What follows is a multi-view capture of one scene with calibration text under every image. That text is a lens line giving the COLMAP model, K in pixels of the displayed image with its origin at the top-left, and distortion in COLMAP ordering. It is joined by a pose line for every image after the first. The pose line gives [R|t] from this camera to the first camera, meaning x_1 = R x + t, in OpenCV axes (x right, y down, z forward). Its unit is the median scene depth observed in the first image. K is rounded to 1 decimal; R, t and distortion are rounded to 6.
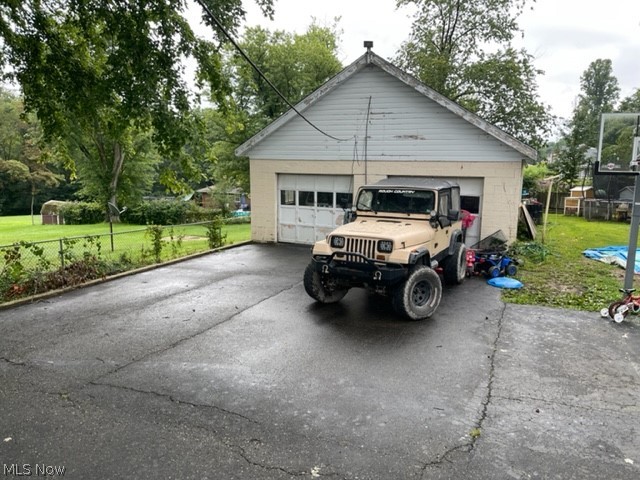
lens RADIAL K [[486.4, 0, 321.8], [0, 486.4, 237.5], [0, 0, 1]] dist [0.068718, -0.085172]
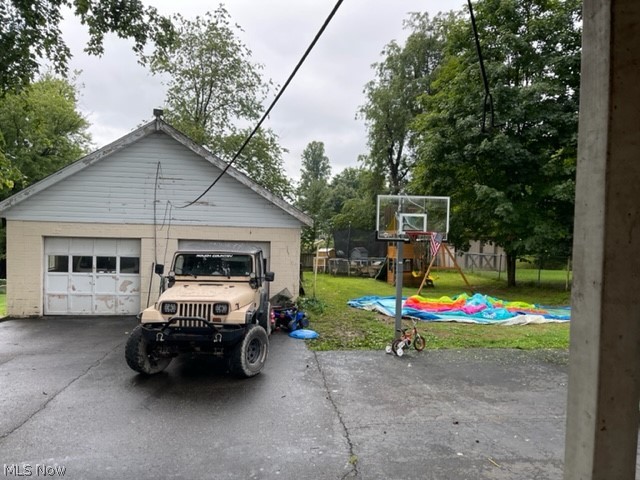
lens RADIAL K [[486.4, 0, 321.2], [0, 486.4, 241.9], [0, 0, 1]] dist [0.068718, -0.085172]
pose [[0.869737, -0.003124, 0.493506, -0.156587], [0.060060, 0.993217, -0.099562, -0.005764], [-0.489847, 0.116233, 0.864025, -0.022965]]
